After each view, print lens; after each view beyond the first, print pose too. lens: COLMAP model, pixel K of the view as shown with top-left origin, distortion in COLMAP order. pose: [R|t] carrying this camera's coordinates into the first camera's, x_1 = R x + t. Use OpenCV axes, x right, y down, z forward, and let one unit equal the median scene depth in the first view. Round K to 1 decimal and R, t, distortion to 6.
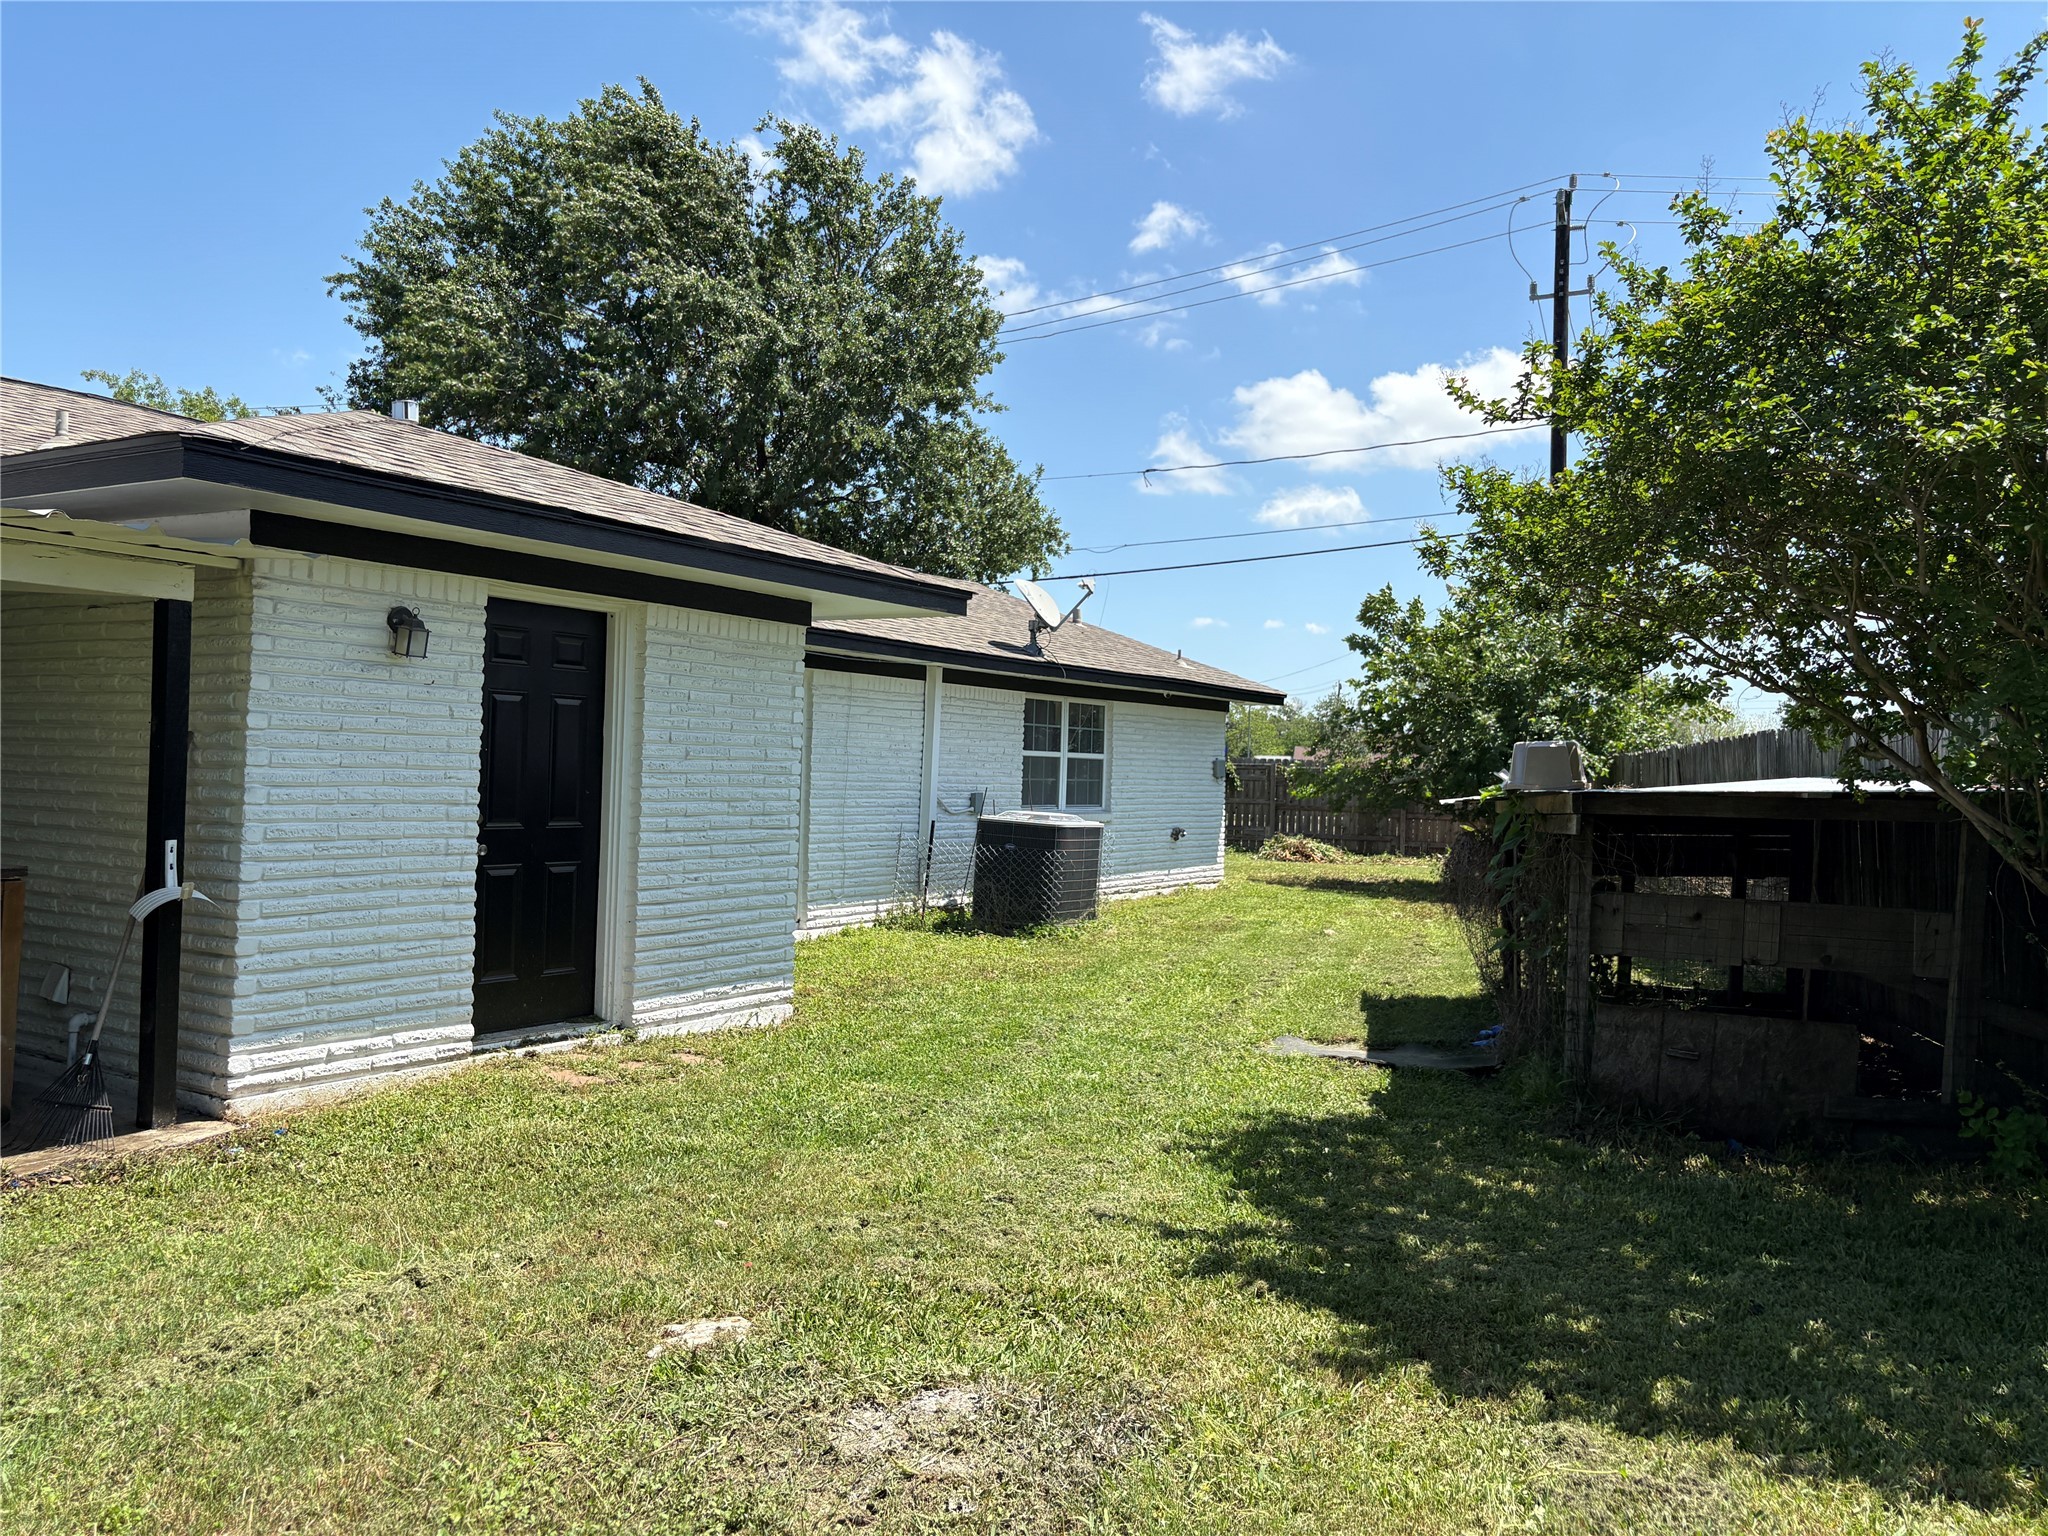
lens RADIAL K [[1582.8, 0, 1031.9], [0, 1582.8, 776.9], [0, 0, 1]] dist [0.047216, -0.051493]
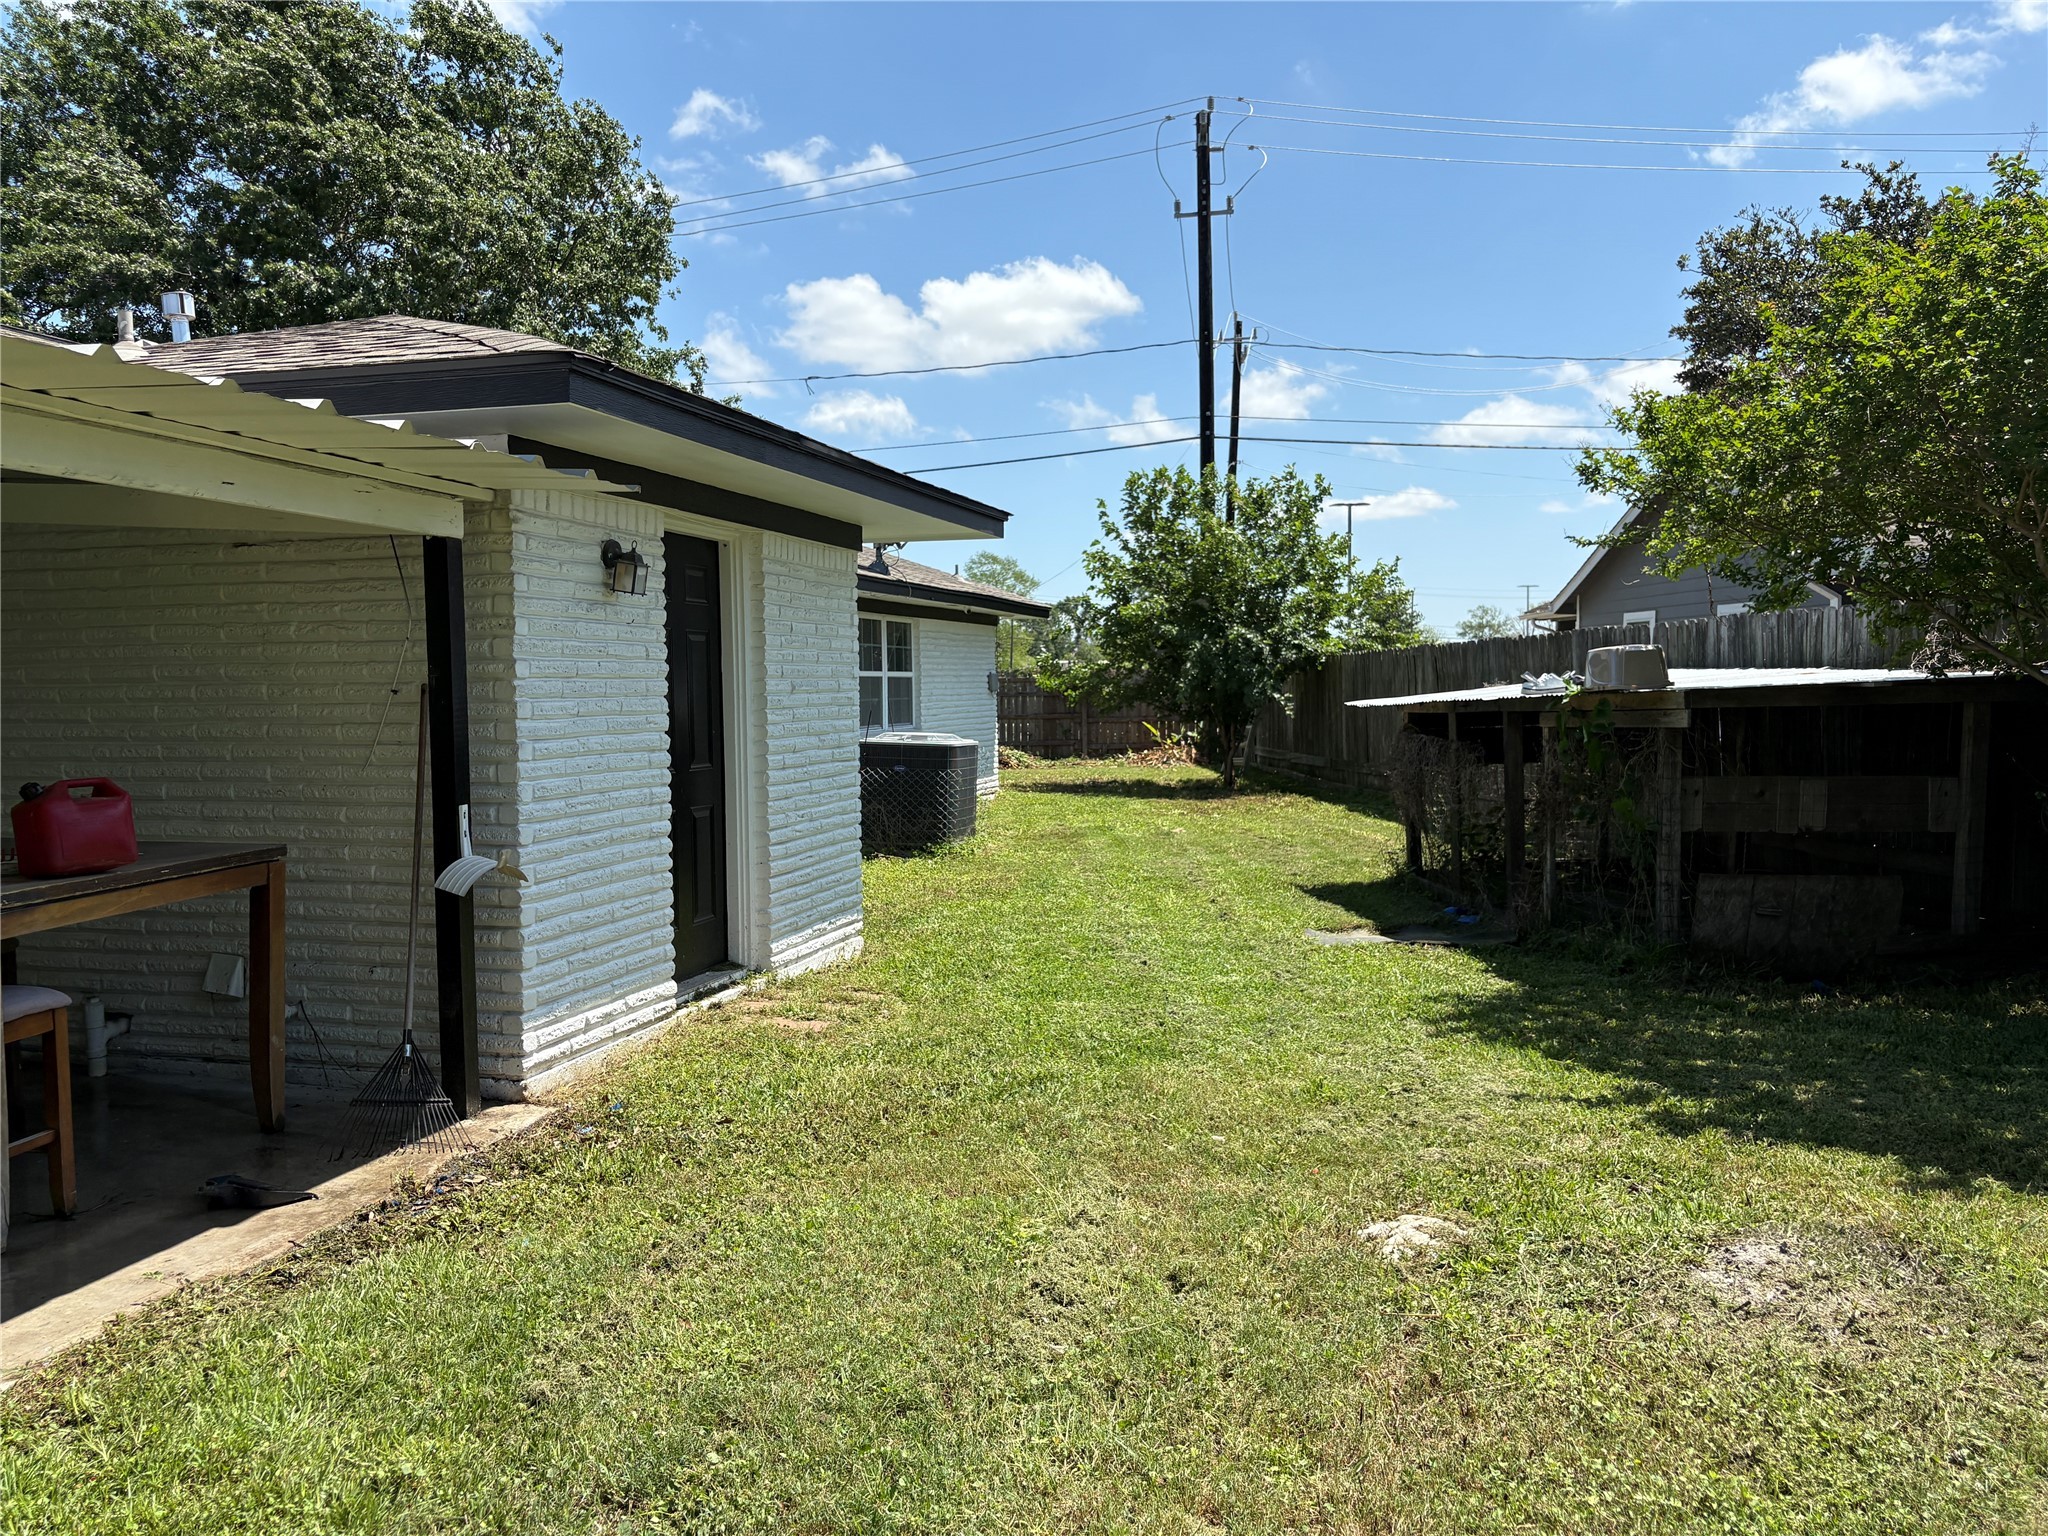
lens RADIAL K [[1582.8, 0, 1028.9], [0, 1582.8, 803.2], [0, 0, 1]] dist [0.047216, -0.051493]
pose [[0.957625, -0.058611, 0.281992, -0.417523], [0.037754, 0.996172, 0.078841, -0.017543], [-0.285533, -0.064854, 0.956172, 0.038921]]
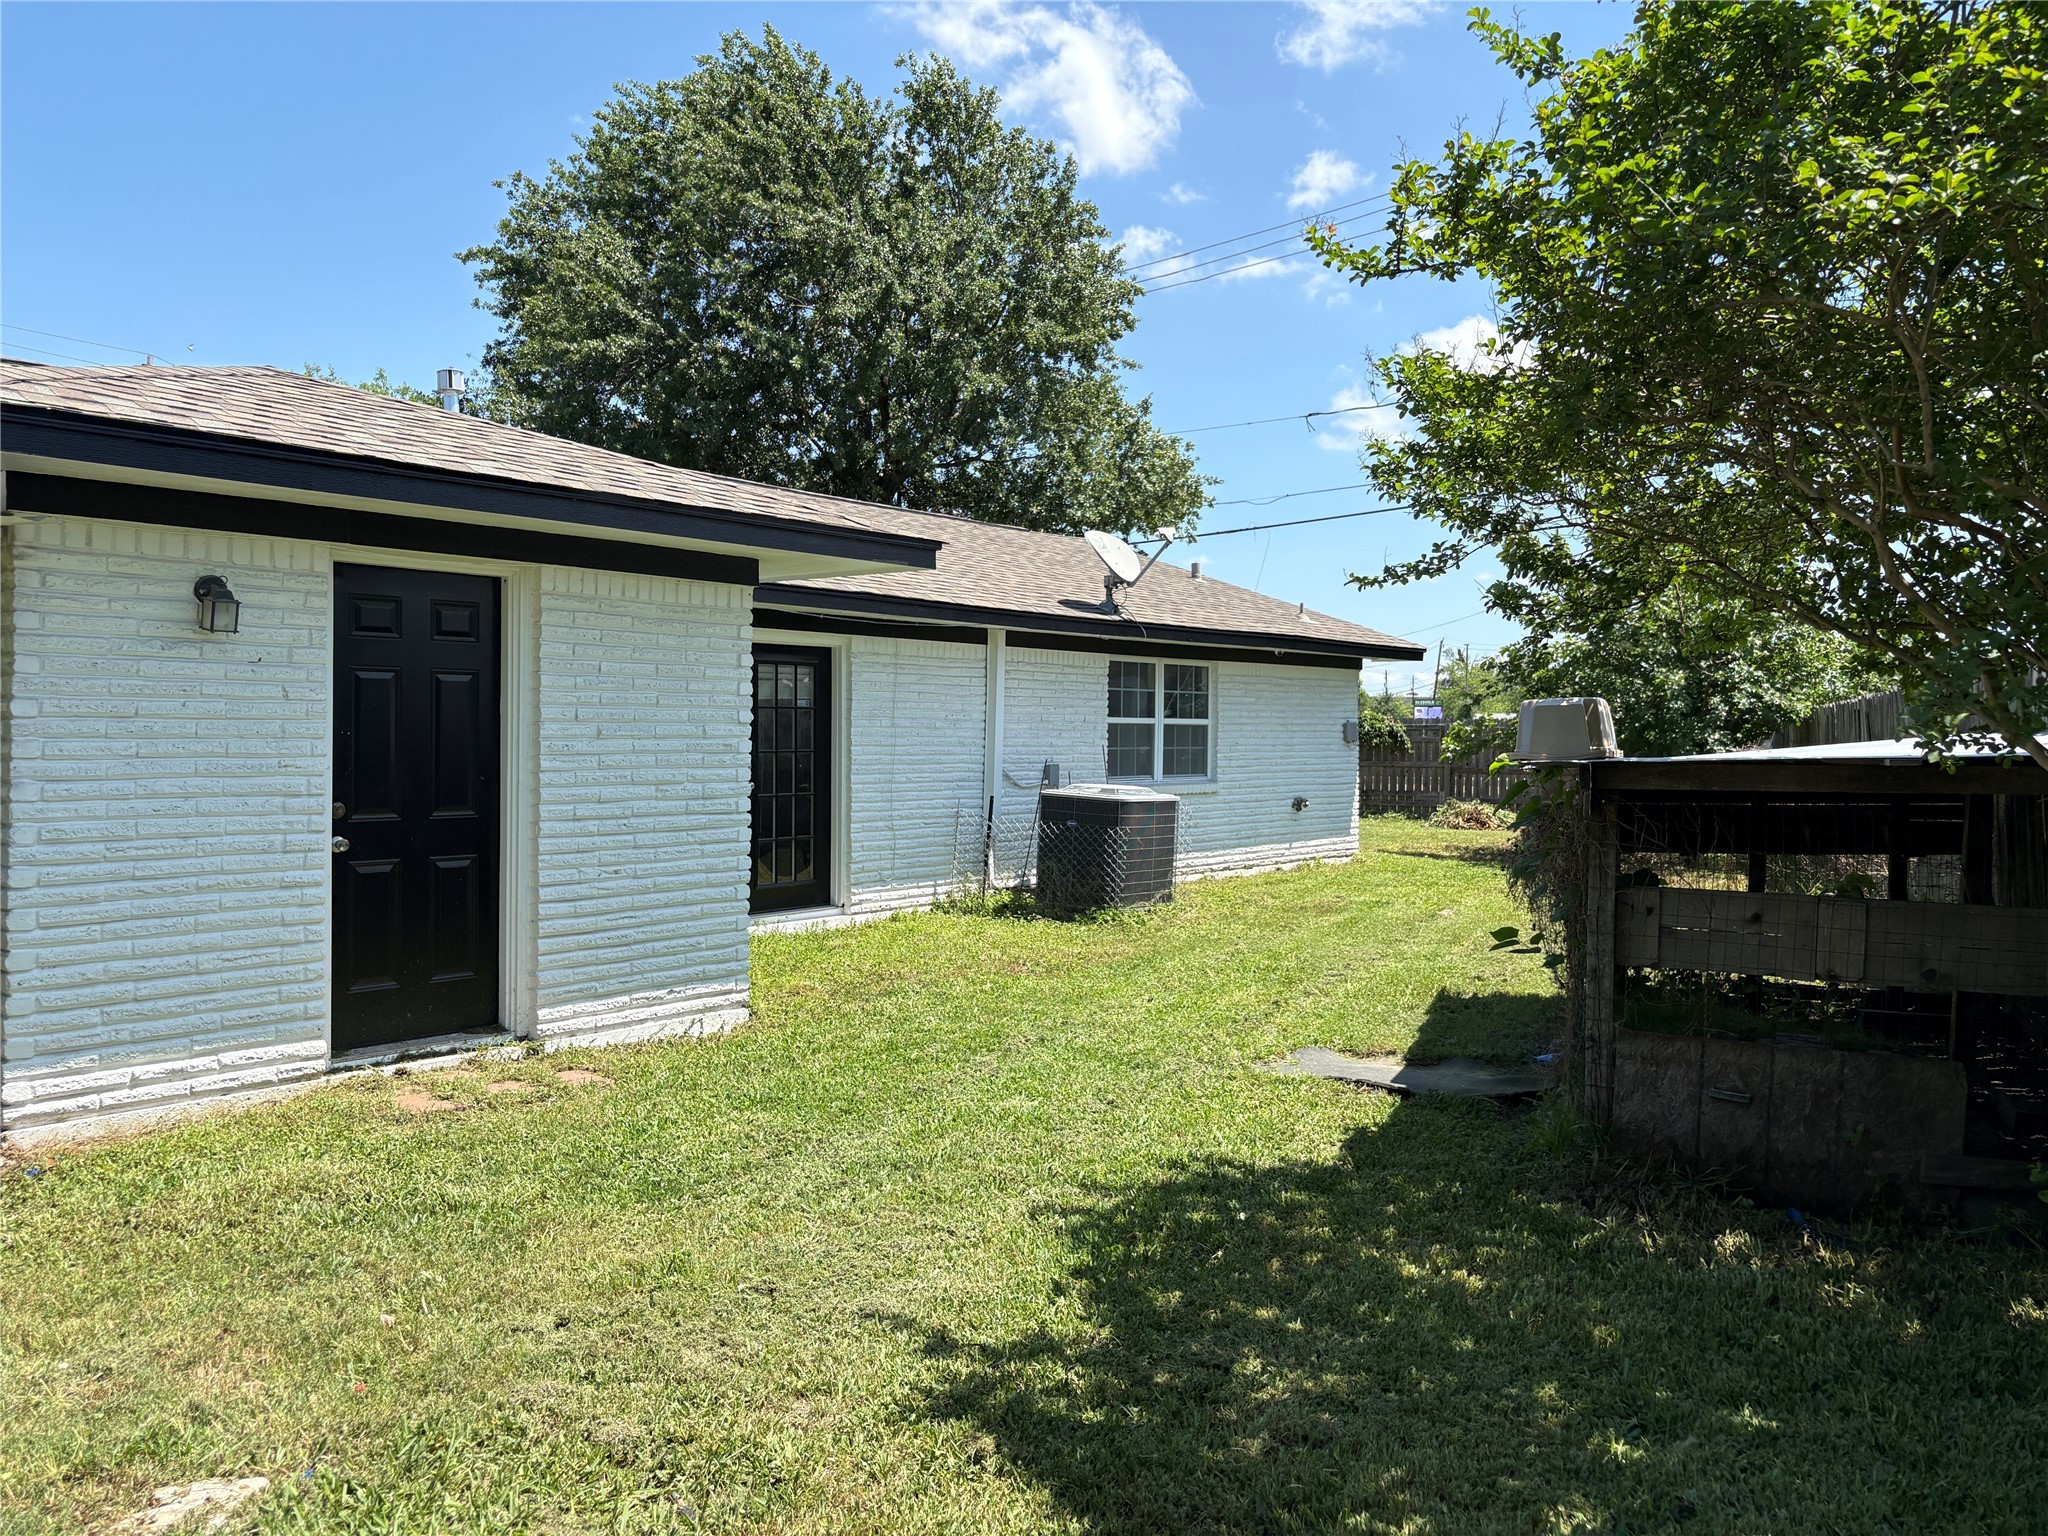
lens RADIAL K [[1582.8, 0, 1026.7], [0, 1582.8, 774.5], [0, 0, 1]] dist [0.047216, -0.051493]
pose [[0.989734, -0.015387, -0.142094, 0.173295], [0.018305, 0.999647, 0.019253, -0.004490], [0.141748, -0.021656, 0.989666, 0.173718]]
